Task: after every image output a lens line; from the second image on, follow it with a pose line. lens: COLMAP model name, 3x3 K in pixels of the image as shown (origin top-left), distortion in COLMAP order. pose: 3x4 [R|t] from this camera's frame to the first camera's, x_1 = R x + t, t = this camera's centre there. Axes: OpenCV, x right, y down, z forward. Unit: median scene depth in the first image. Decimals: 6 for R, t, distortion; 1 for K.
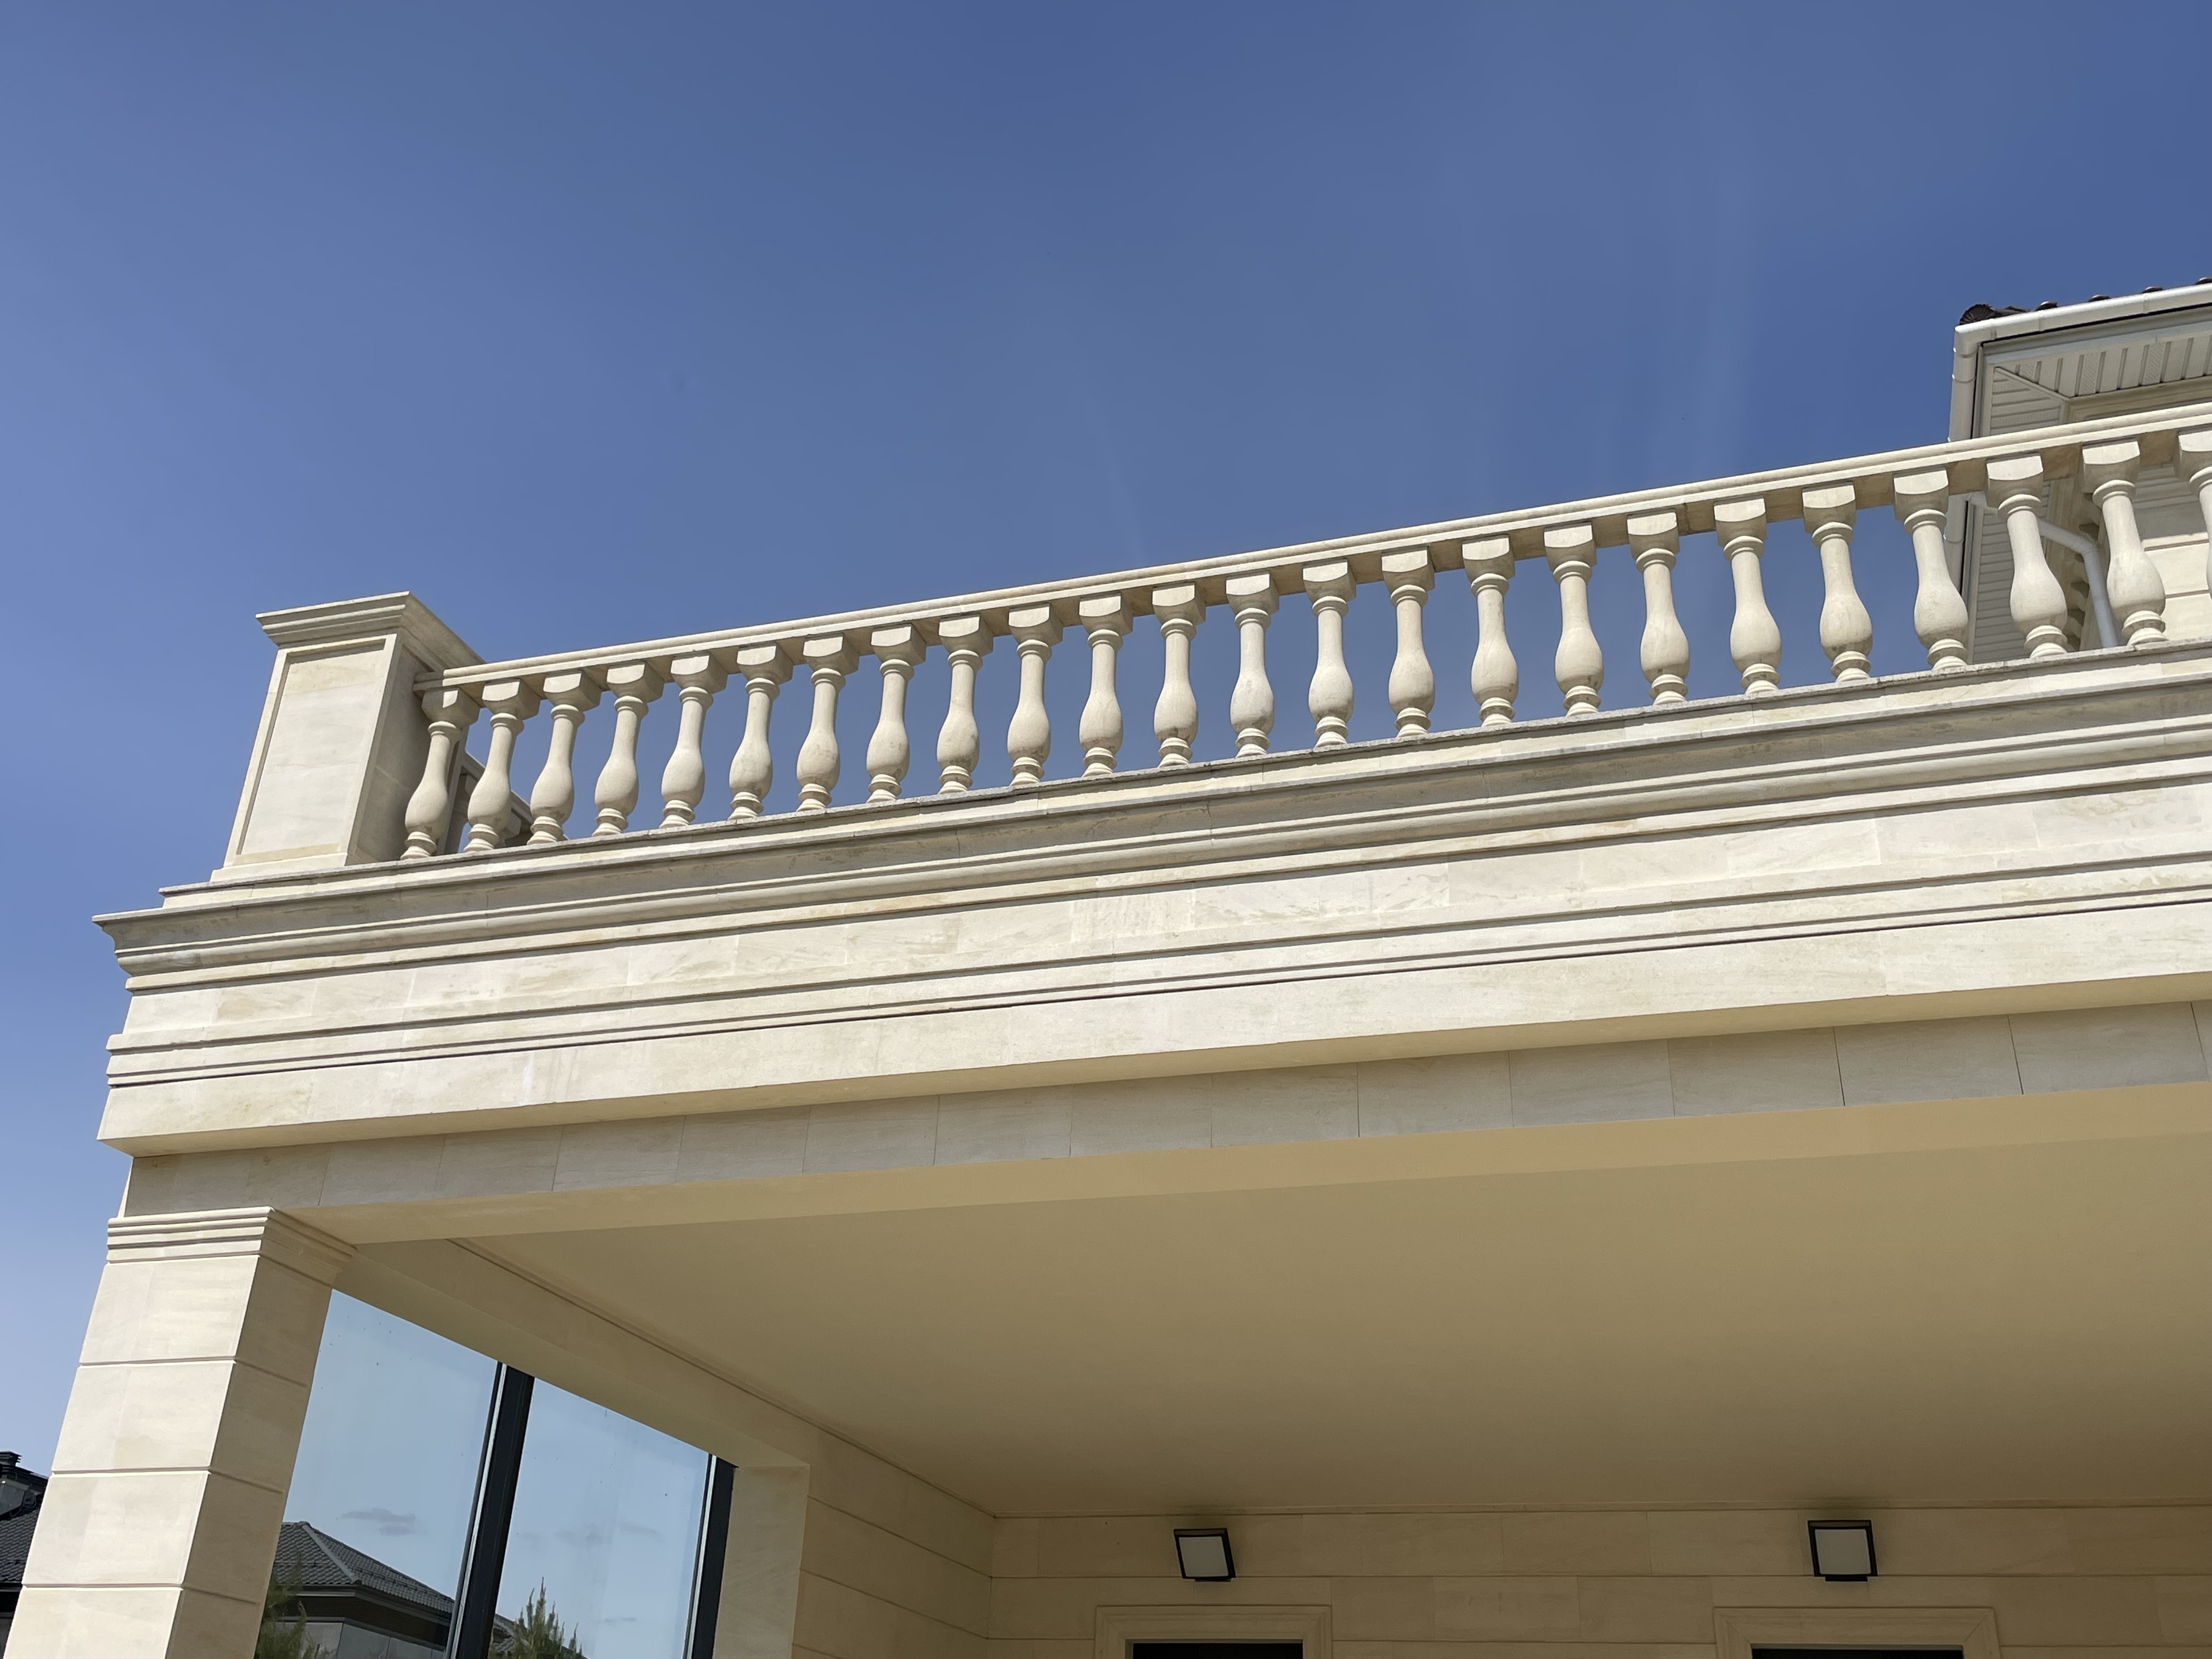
lens RADIAL K [[2154.7, 0, 1095.5], [0, 2154.7, 812.0], [0, 0, 1]] dist [0.043721, 0.000000]
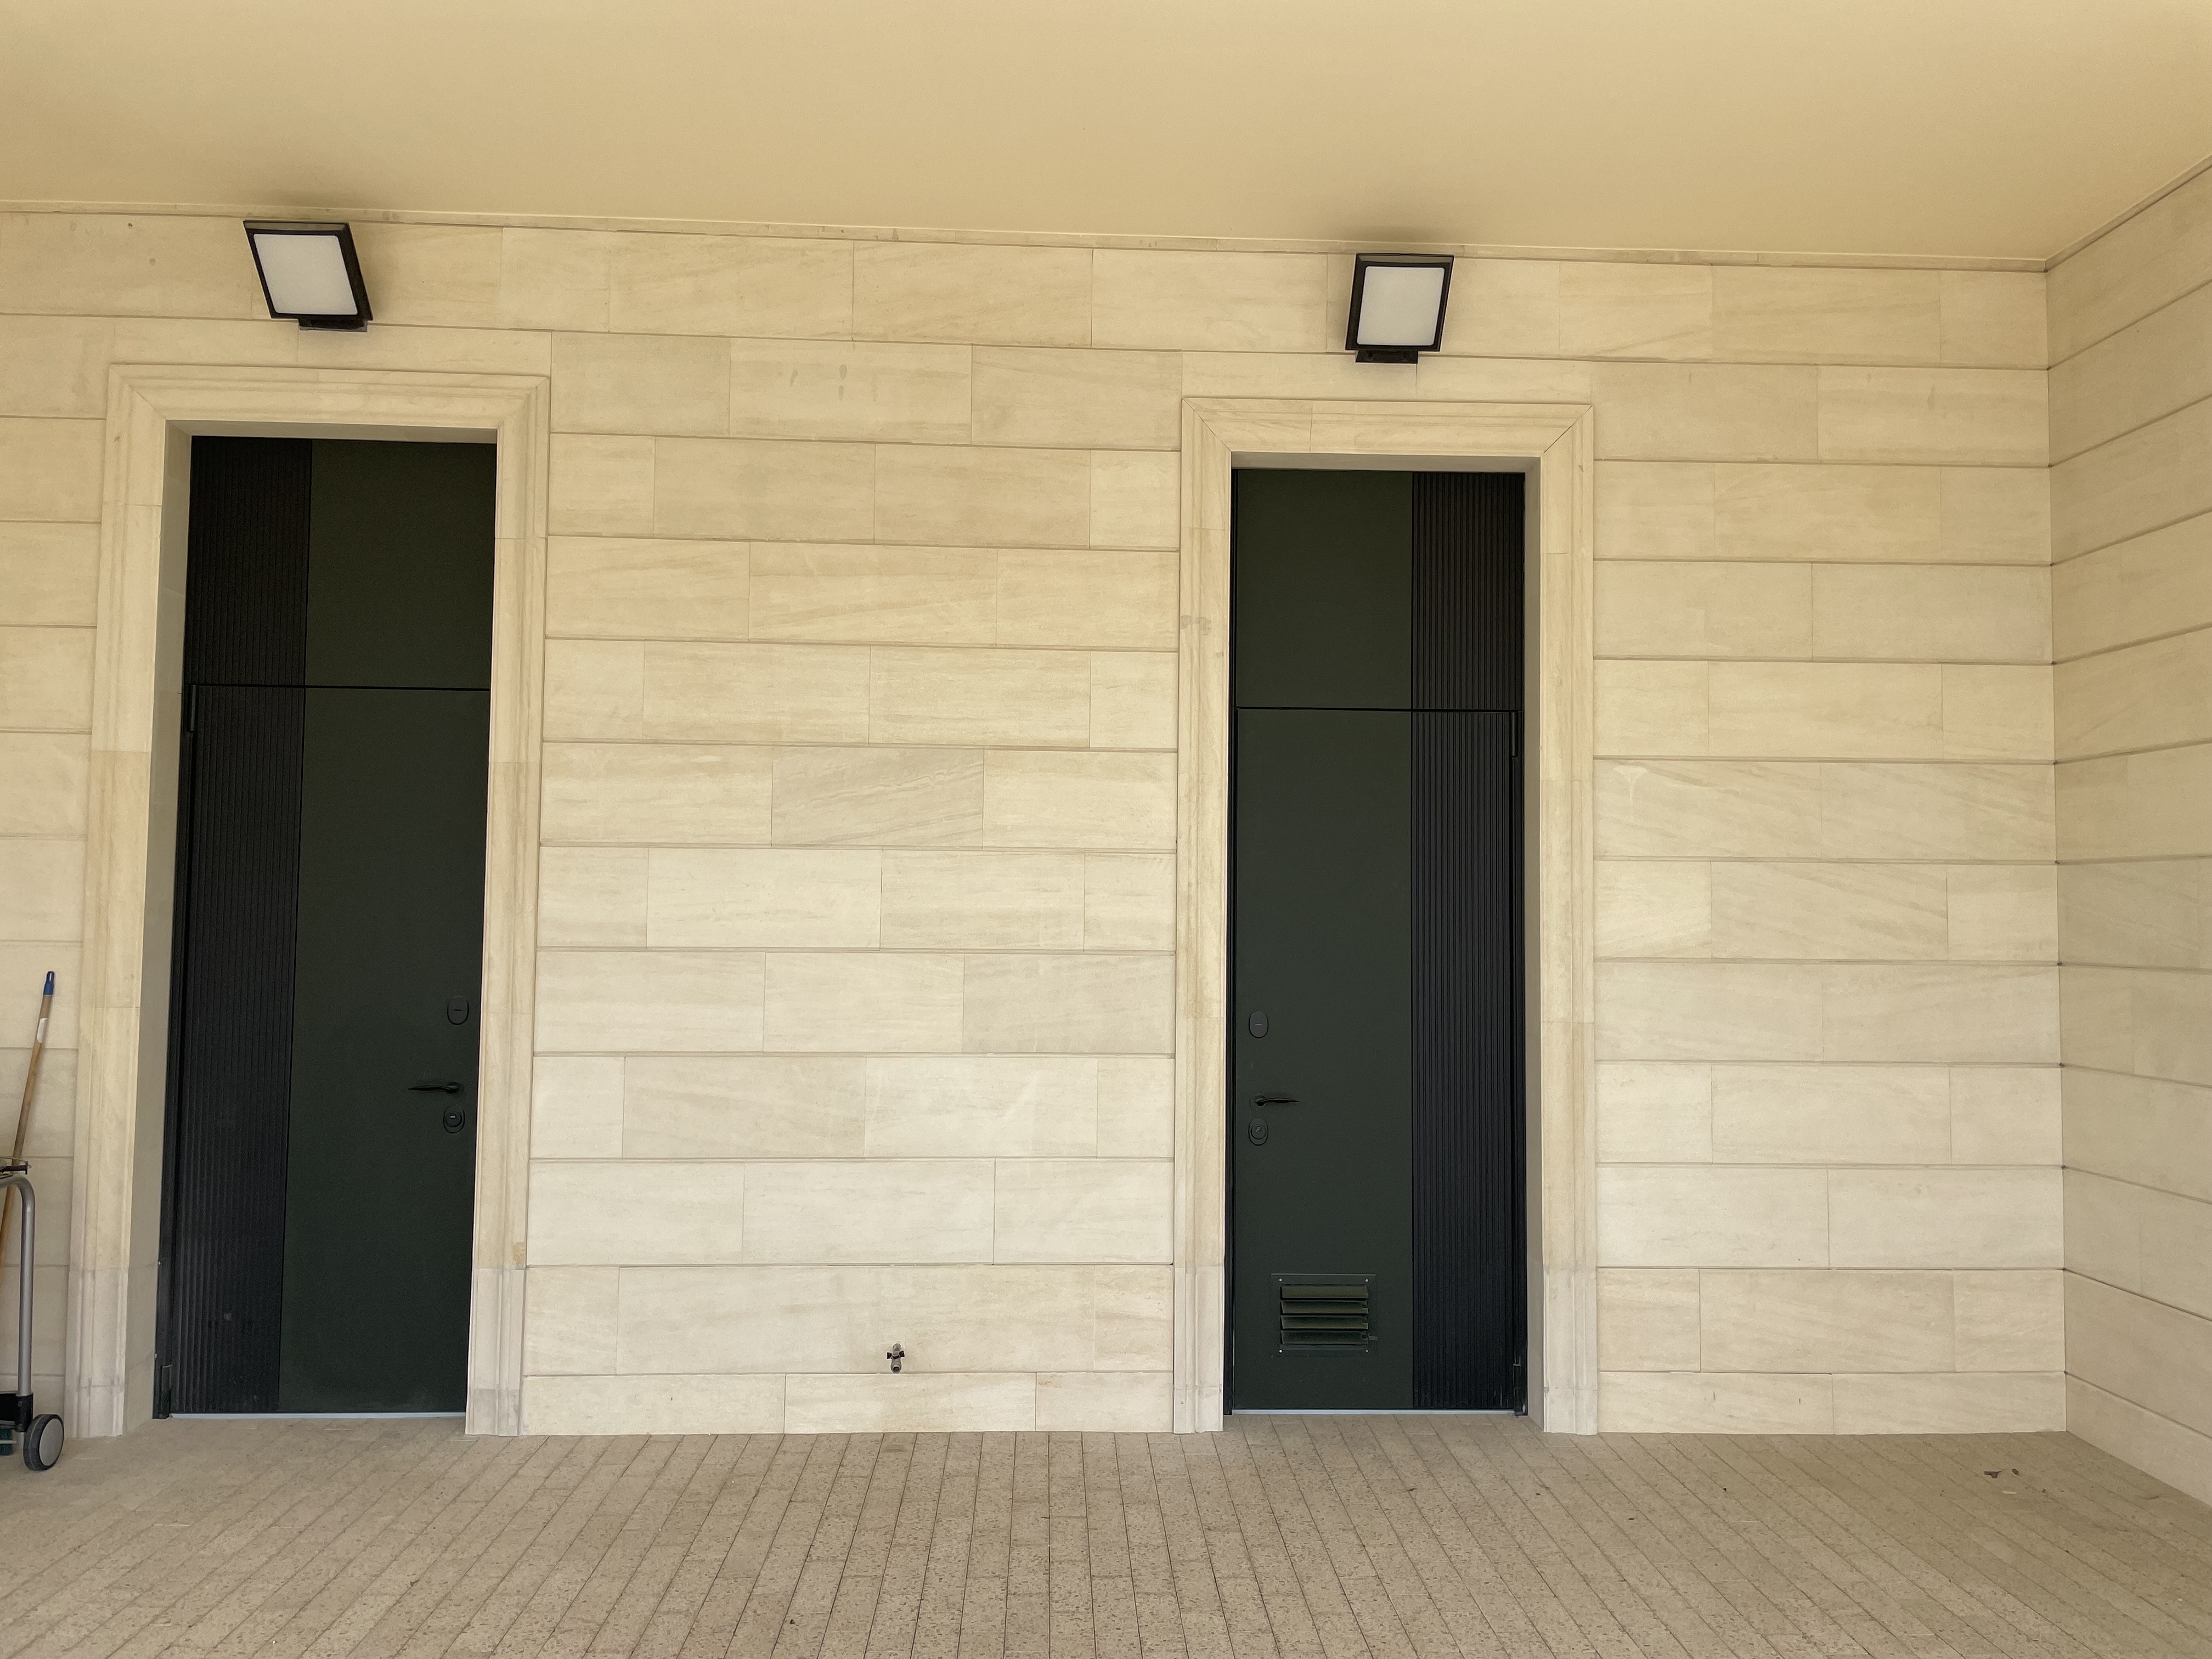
lens RADIAL K [[1674.6, 0, 1104.0], [0, 1674.6, 828.8], [0, 0, 1]] dist [0.091203, -0.123346]
pose [[0.938834, -0.008052, 0.344275, 0.092606], [-0.139127, 0.905638, 0.400579, 0.278674], [-0.315014, -0.423975, 0.849124, 0.528084]]
